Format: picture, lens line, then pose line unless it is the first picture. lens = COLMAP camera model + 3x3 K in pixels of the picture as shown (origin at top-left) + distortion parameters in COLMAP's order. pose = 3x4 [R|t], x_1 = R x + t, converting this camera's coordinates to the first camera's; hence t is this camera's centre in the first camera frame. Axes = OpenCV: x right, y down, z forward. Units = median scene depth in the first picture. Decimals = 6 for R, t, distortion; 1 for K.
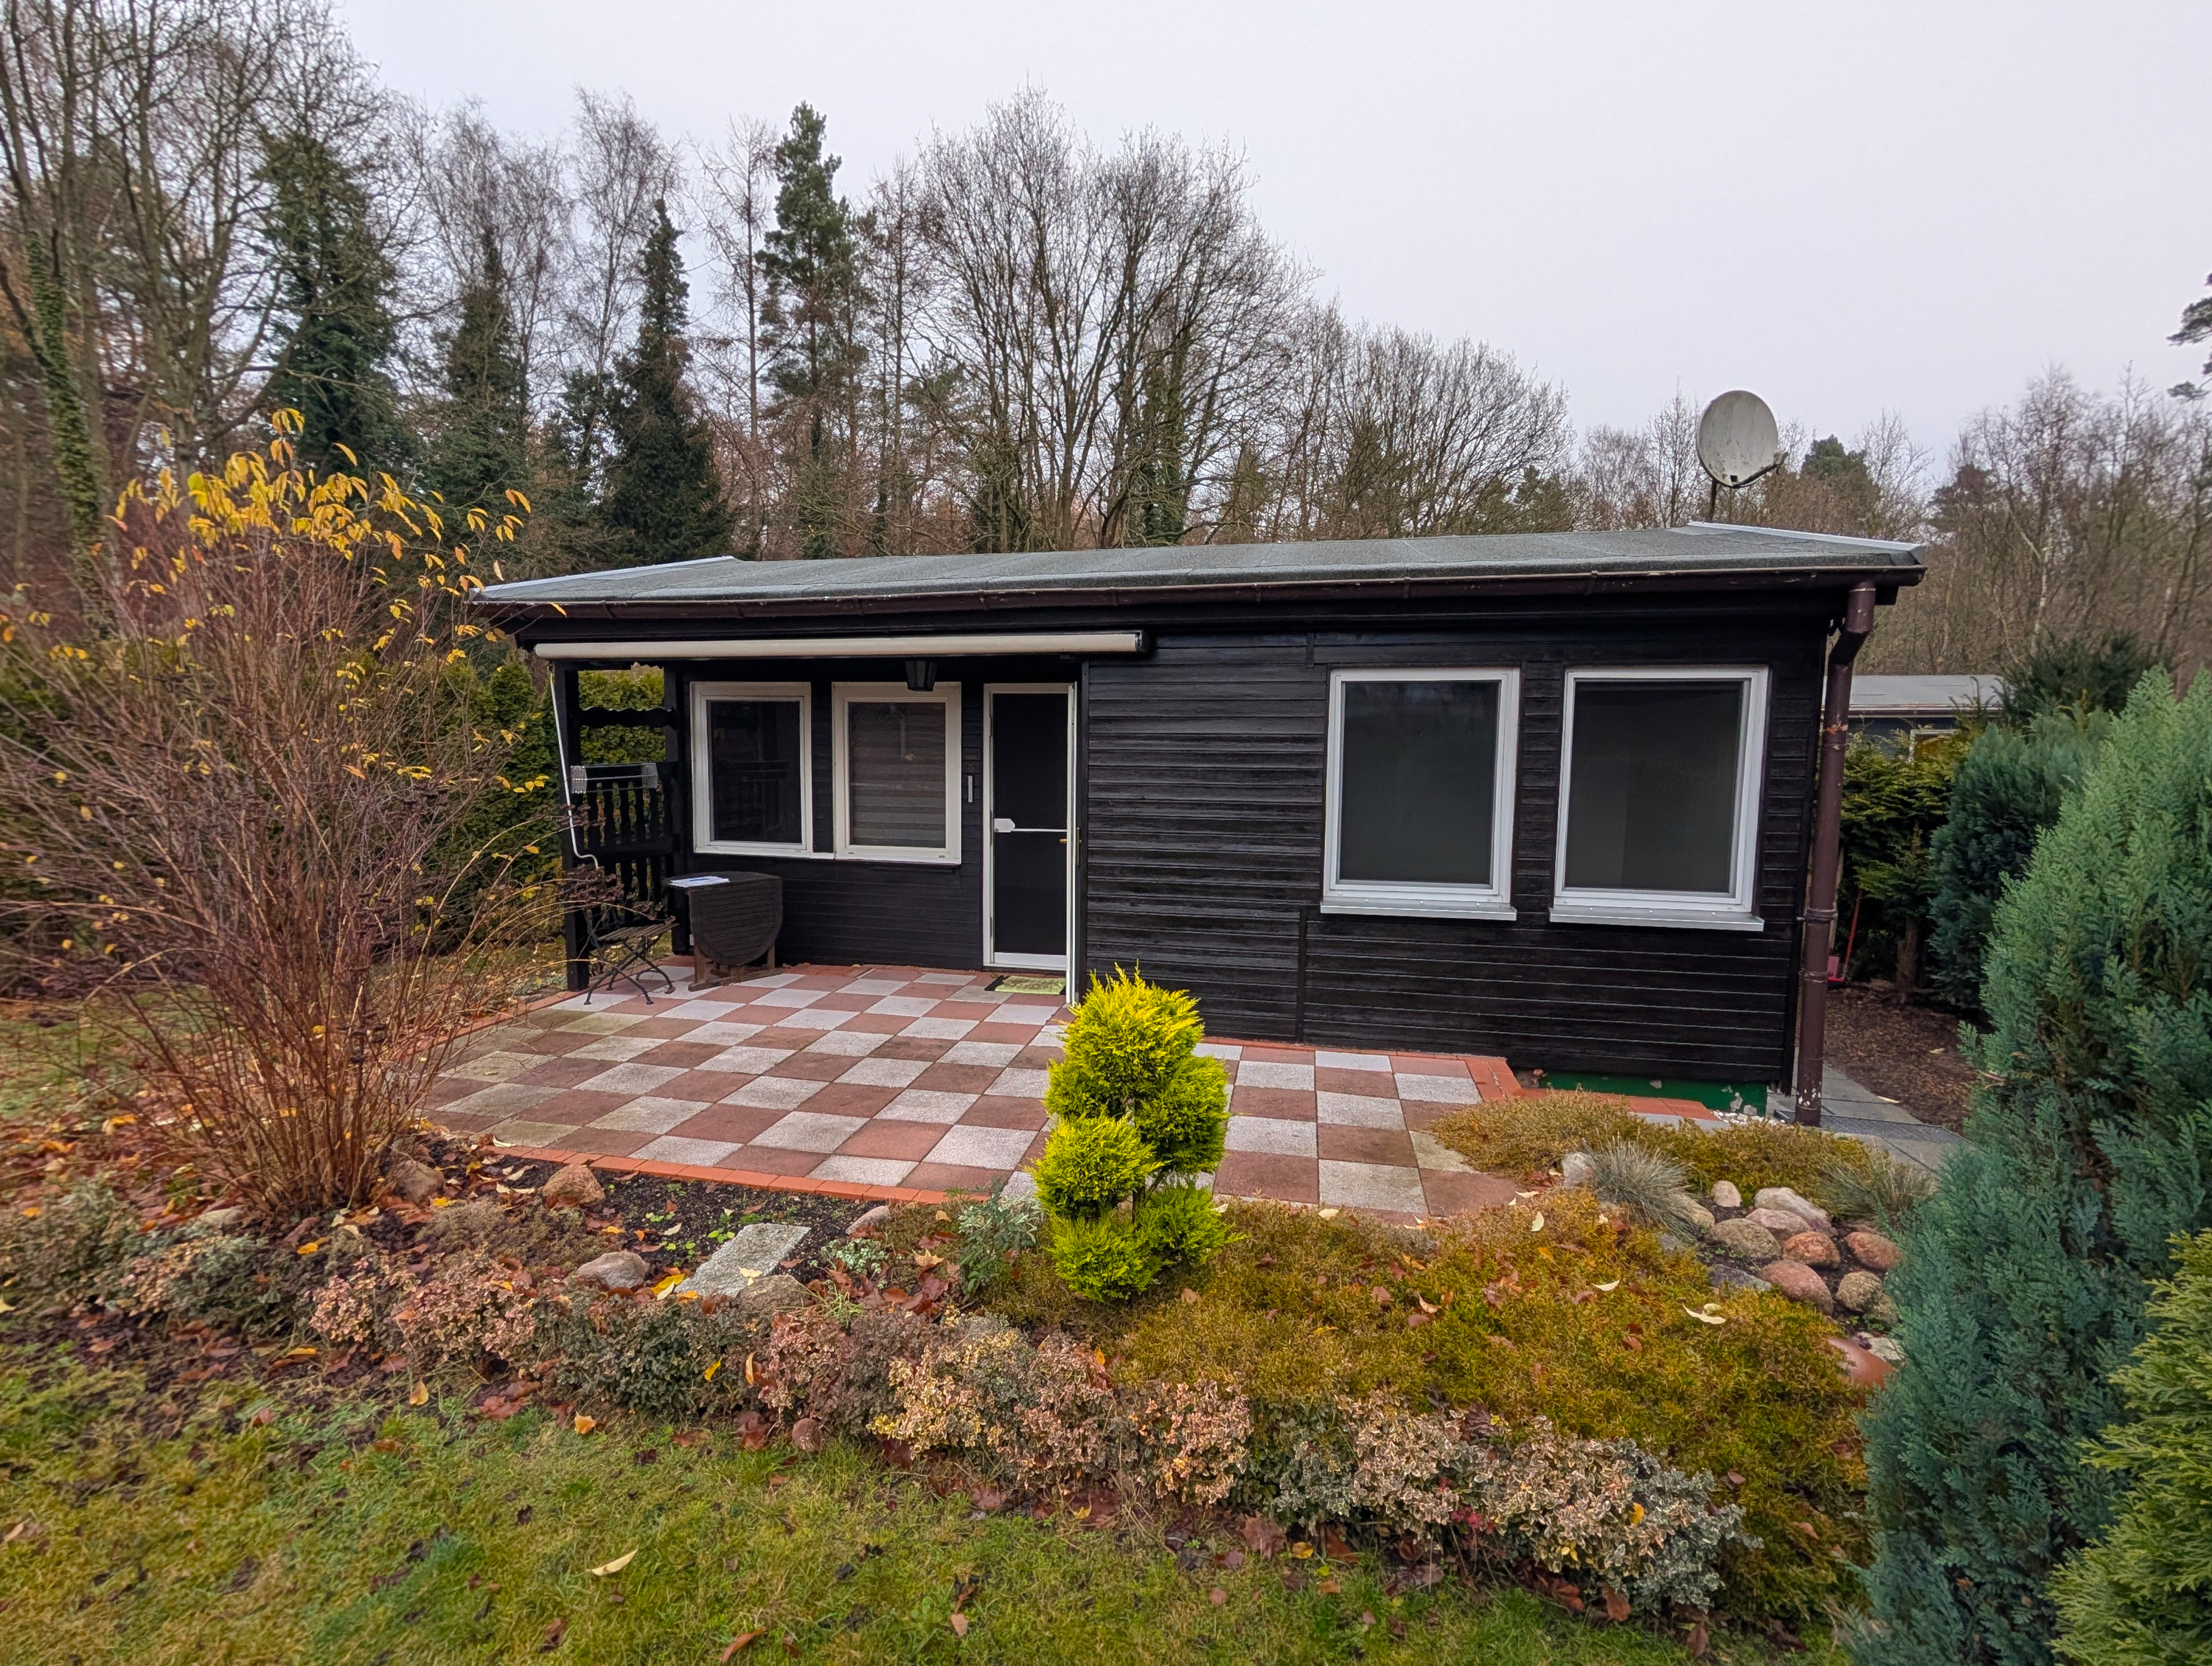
lens RADIAL K [[832.9, 0, 1106.0], [0, 832.9, 833.0], [0, 0, 1]] dist [-0.000173, -0.000297]
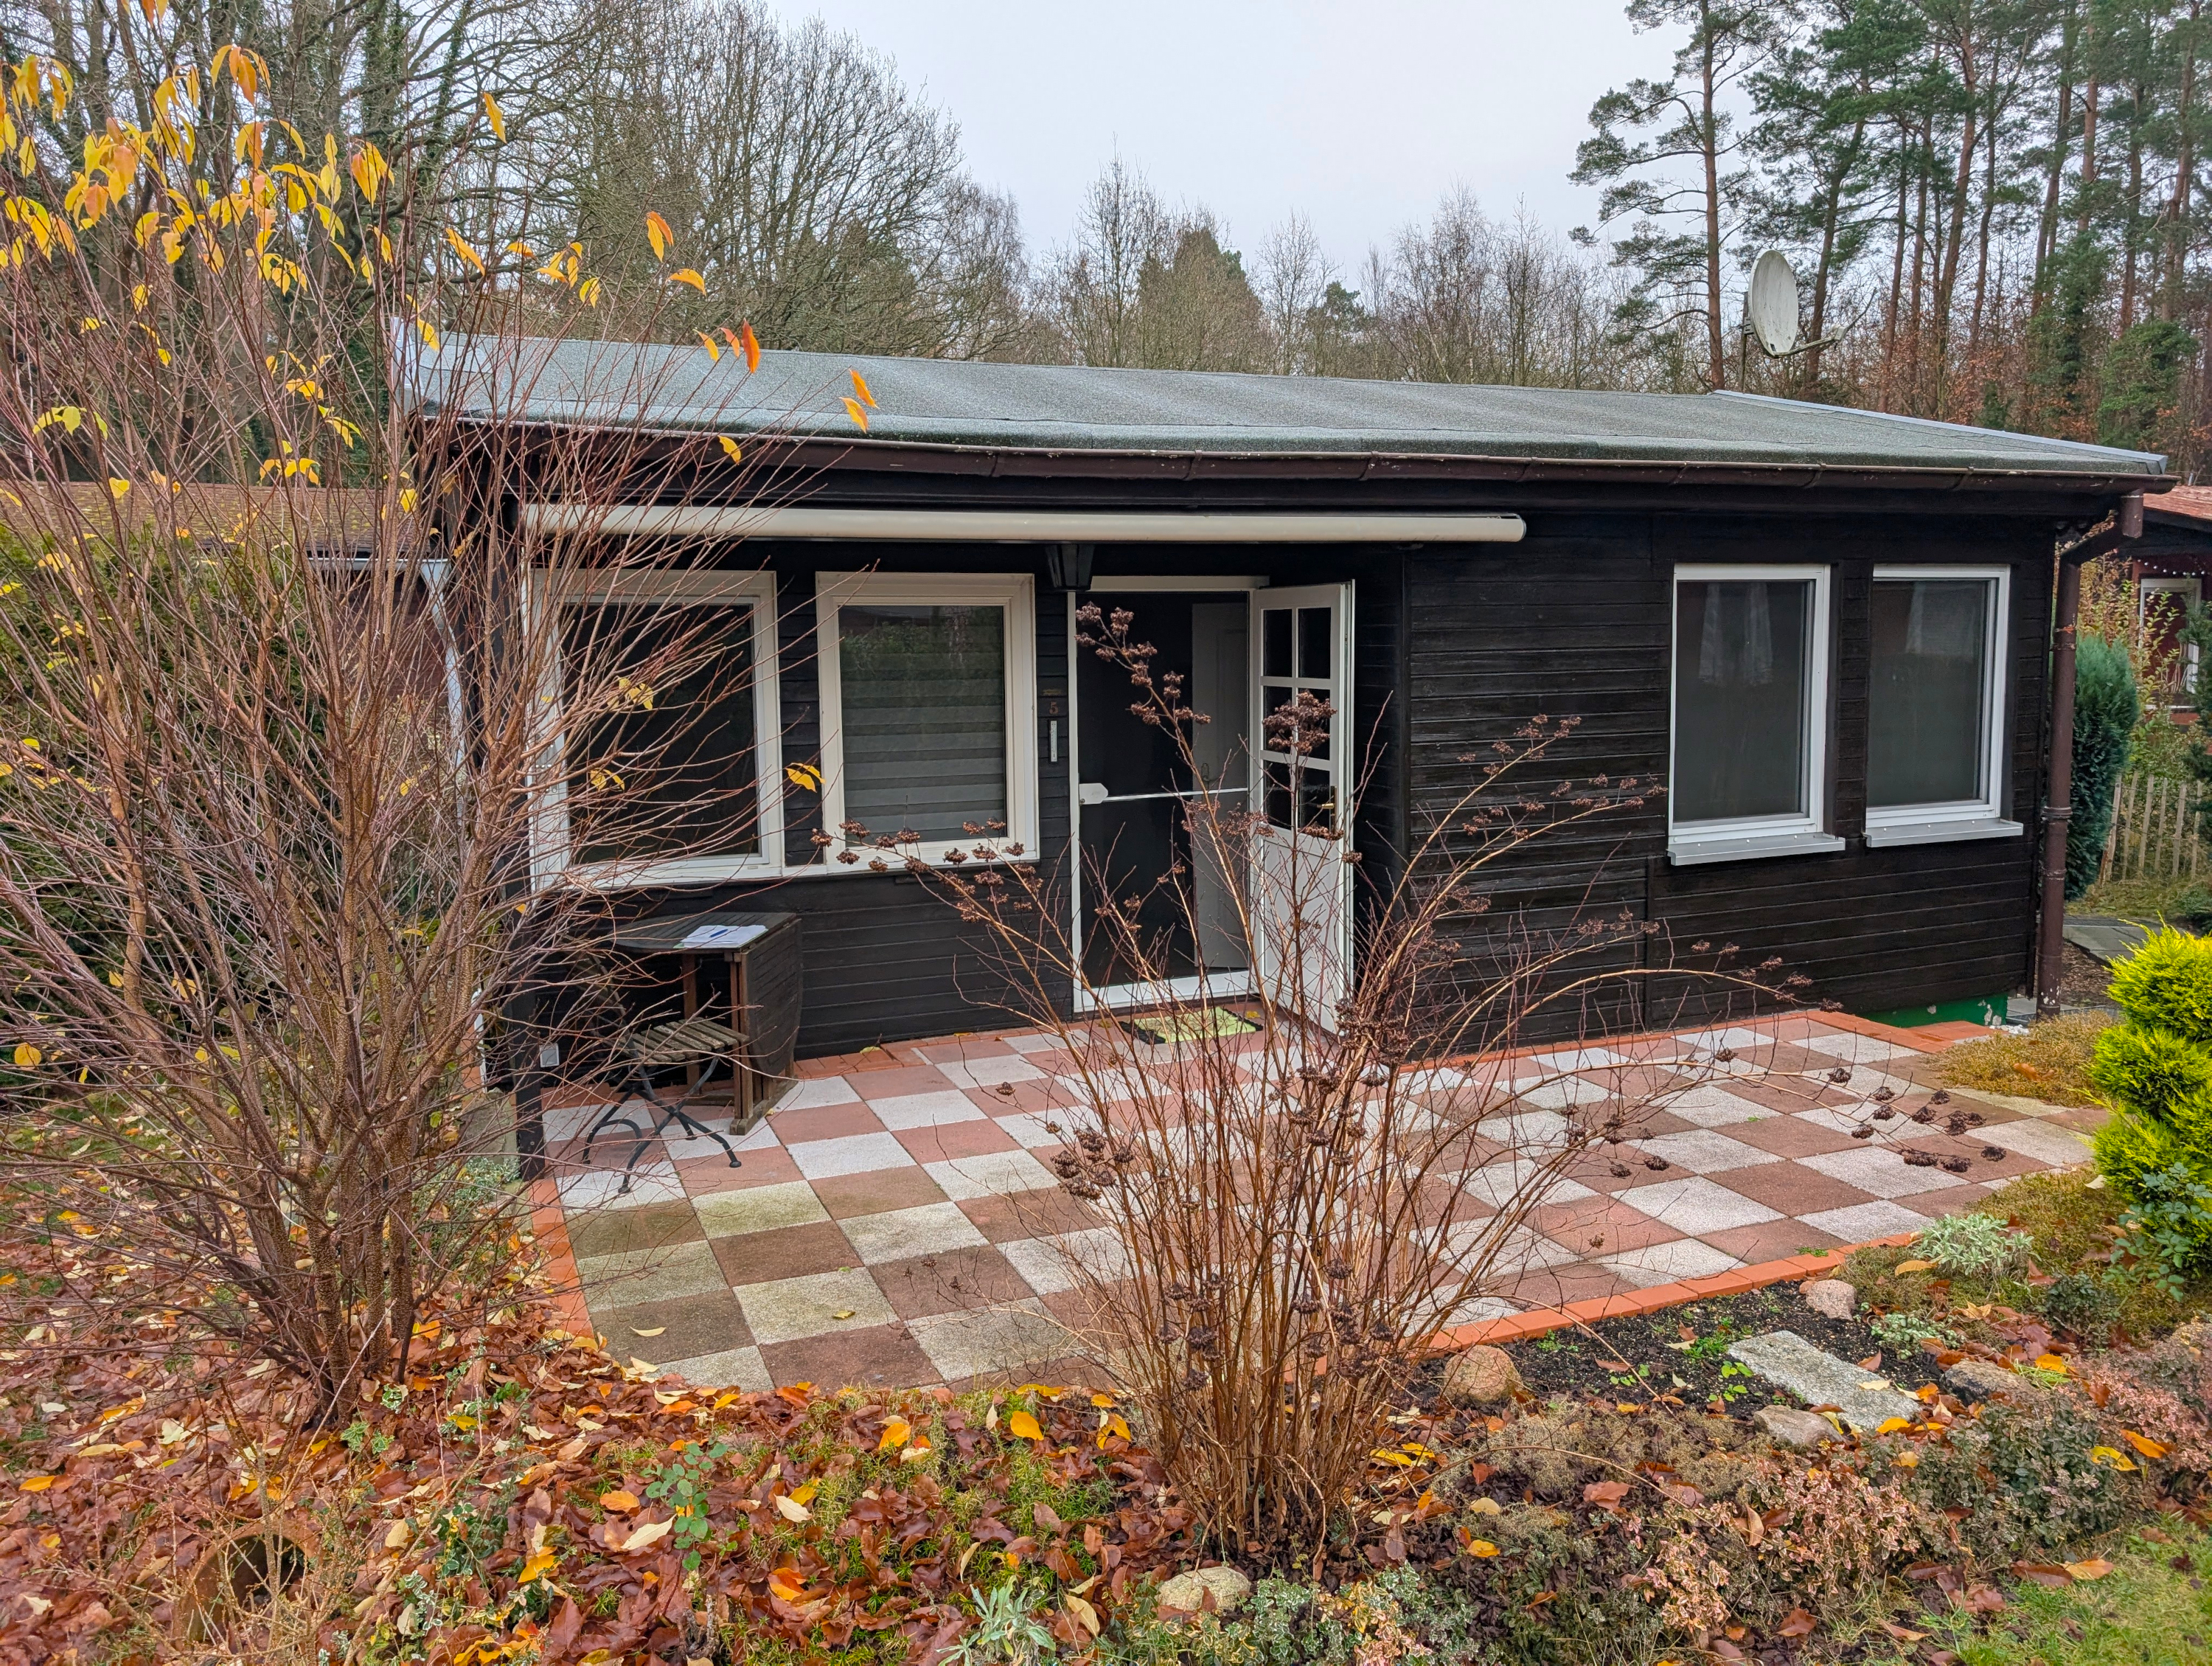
lens RADIAL K [[1295.4, 0, 1104.9], [0, 1295.4, 779.1], [0, 0, 1]] dist [0.016730, -0.001470]
pose [[0.875640, -0.073388, 0.477356, -0.832658], [0.075699, 0.997026, 0.014422, -0.048103], [-0.476995, 0.023507, 0.878592, 0.149010]]
